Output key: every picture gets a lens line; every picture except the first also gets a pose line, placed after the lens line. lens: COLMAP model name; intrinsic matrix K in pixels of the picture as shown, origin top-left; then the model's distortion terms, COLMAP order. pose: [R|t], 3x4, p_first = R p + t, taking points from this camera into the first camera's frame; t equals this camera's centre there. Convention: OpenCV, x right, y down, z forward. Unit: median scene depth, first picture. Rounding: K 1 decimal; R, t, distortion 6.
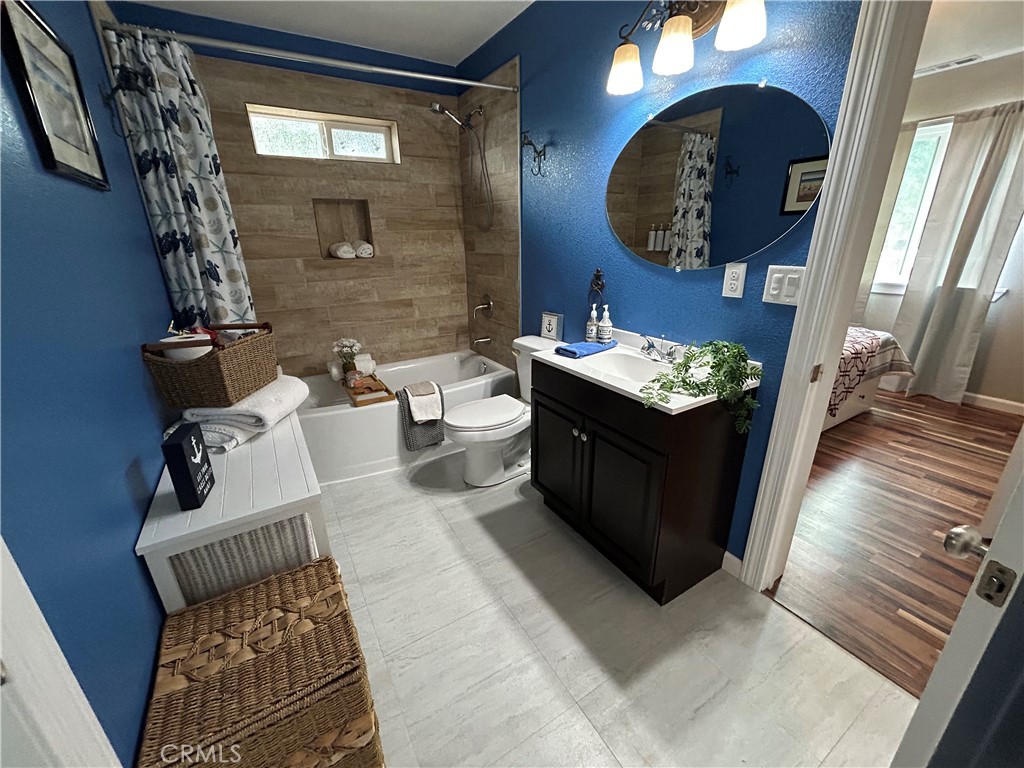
lens RADIAL K [[411.8, 0, 511.5], [0, 411.8, 385.0], [0, 0, 1]] dist [0.001317, 0.000672]
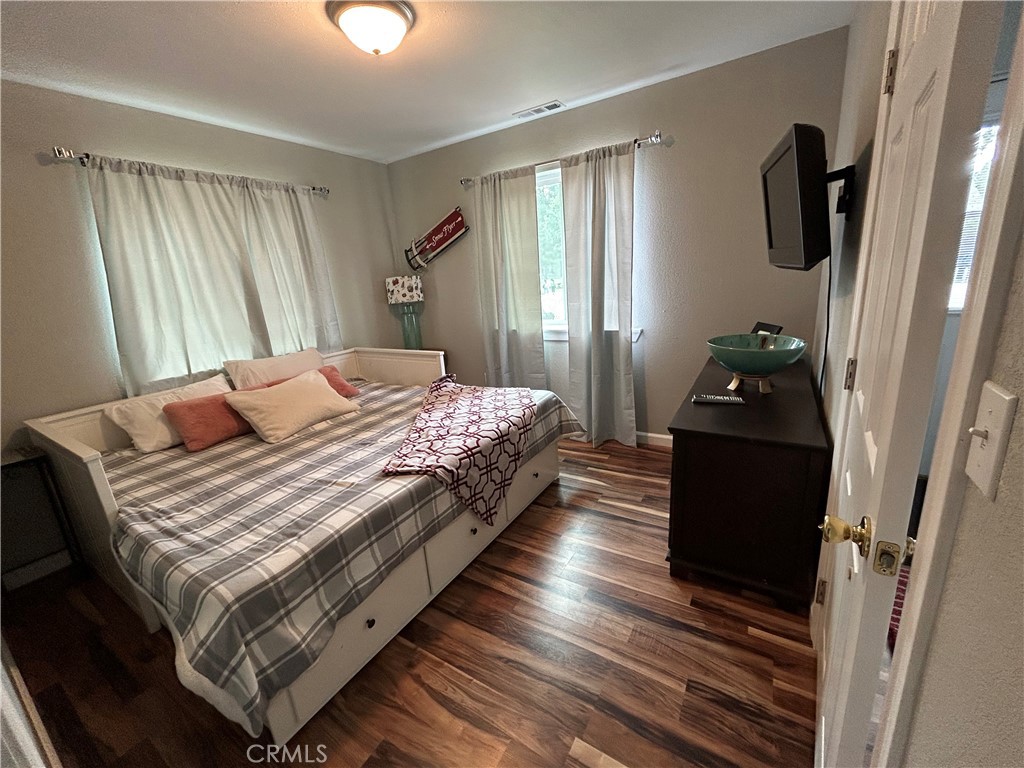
lens RADIAL K [[411.8, 0, 508.4], [0, 411.8, 384.2], [0, 0, 1]] dist [0.001317, 0.000672]
pose [[0.889543, -0.156185, 0.429325, 0.457643], [0.201504, 0.977530, -0.061891, -0.102617], [-0.410012, 0.141566, 0.901027, 0.249780]]
